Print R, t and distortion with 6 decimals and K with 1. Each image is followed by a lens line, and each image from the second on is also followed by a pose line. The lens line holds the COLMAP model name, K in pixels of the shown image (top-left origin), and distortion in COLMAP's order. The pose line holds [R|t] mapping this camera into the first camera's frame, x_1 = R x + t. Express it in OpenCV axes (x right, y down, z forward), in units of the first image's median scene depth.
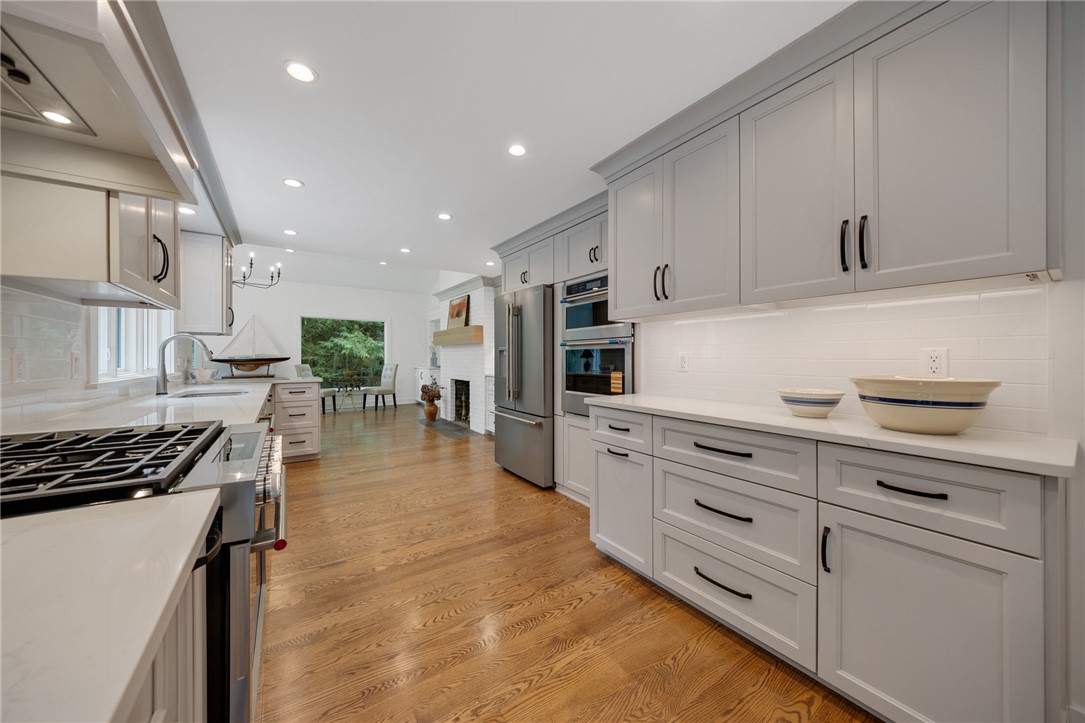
lens RADIAL K [[367.9, 0, 532.7], [0, 367.9, 360.0], [0, 0, 1]] dist [-0.007601, 0.000158]
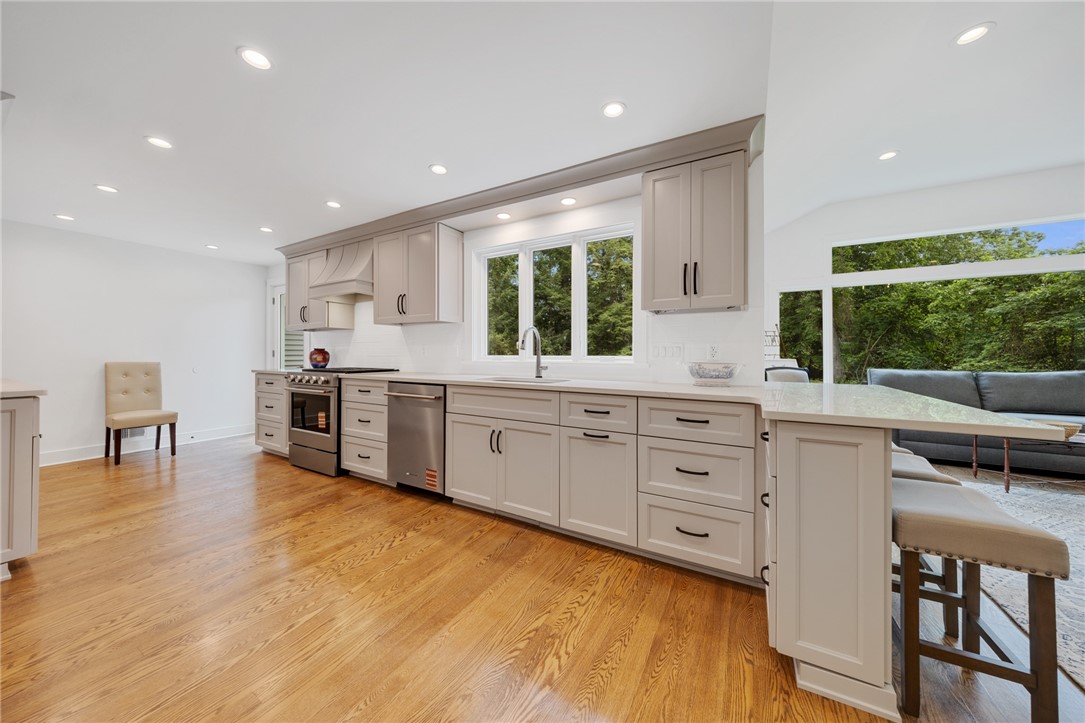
lens RADIAL K [[367.9, 0, 536.2], [0, 367.9, 355.3], [0, 0, 1]] dist [-0.007601, 0.000158]
pose [[-0.896827, -0.000666, -0.442380, -0.325672], [-0.004970, 0.999951, 0.008569, 0.006528], [0.442353, 0.009884, -0.896787, 1.429847]]
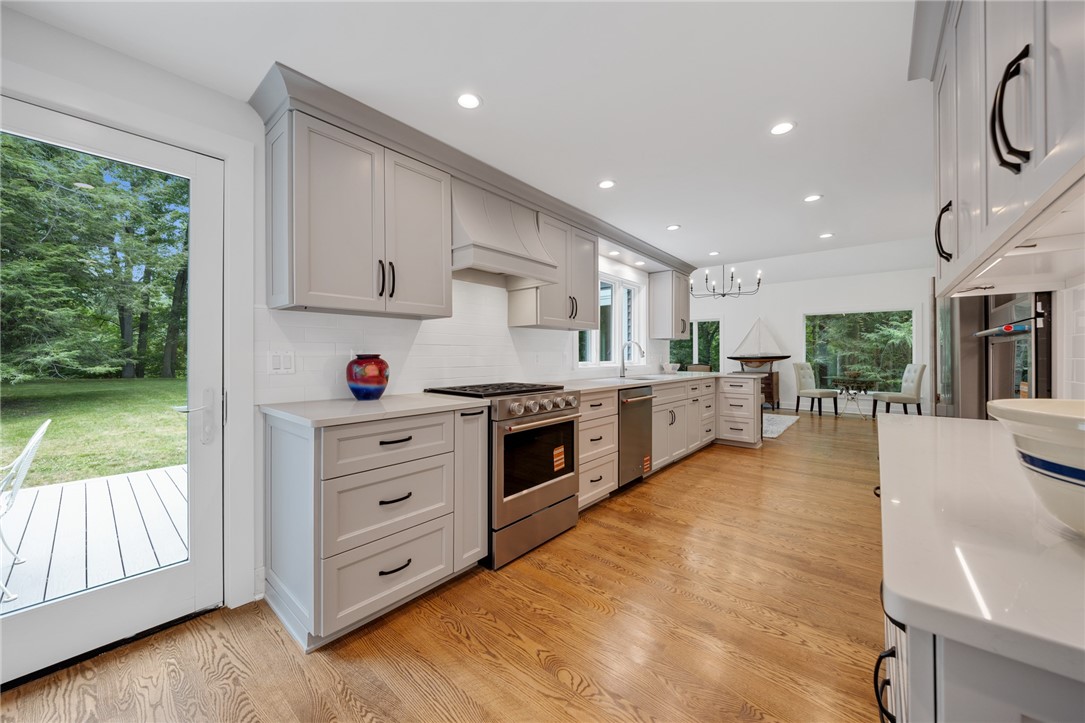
lens RADIAL K [[389.9, 0, 544.7], [0, 389.9, 355.2], [0, 0, 1]] dist [-0.008791, -0.000751]
pose [[0.272271, -0.000414, -0.962221, 0.432177], [-0.007737, 0.999967, -0.002620, -0.000333], [0.962190, 0.008158, 0.272258, 0.103111]]
